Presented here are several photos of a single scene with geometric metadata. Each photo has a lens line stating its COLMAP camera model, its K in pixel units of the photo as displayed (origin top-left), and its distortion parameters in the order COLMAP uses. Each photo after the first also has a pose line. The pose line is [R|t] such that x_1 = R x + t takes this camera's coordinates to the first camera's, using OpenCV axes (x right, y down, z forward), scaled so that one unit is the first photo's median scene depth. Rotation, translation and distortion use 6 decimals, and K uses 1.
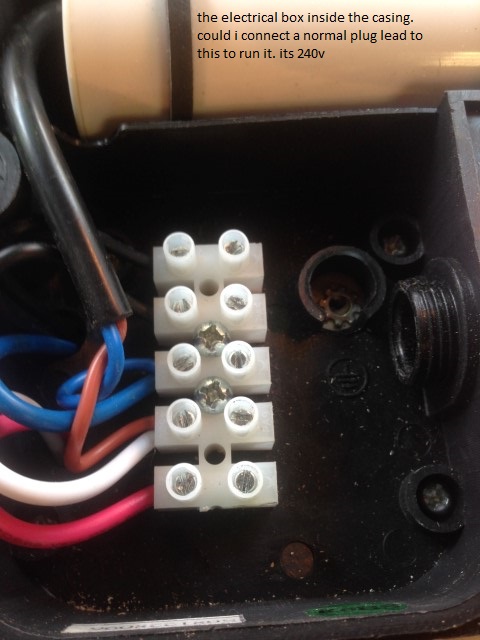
lens RADIAL K [[603.6, 0, 239.8], [0, 603.6, 317.0], [0, 0, 1]] dist [0.005025, 0.000000]
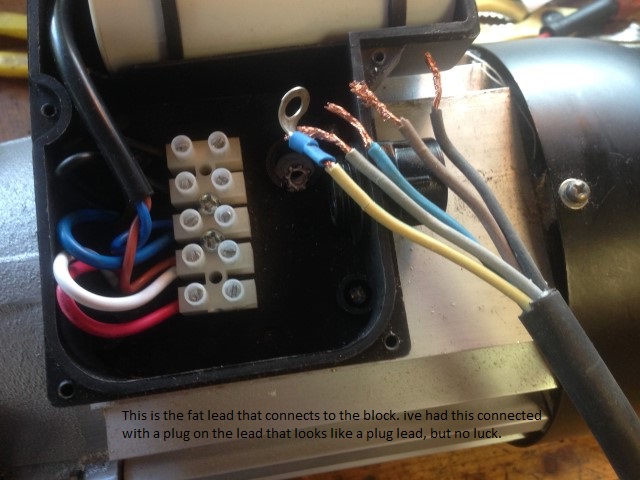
lens RADIAL K [[603.6, 0, 322.0], [0, 603.6, 243.0], [0, 0, 1]] dist [0.005025, 0.000000]
pose [[0.995907, -0.068828, 0.058582, 0.148044], [0.060463, 0.989106, 0.134216, -0.057246], [-0.067182, -0.130125, 0.989219, -0.568797]]
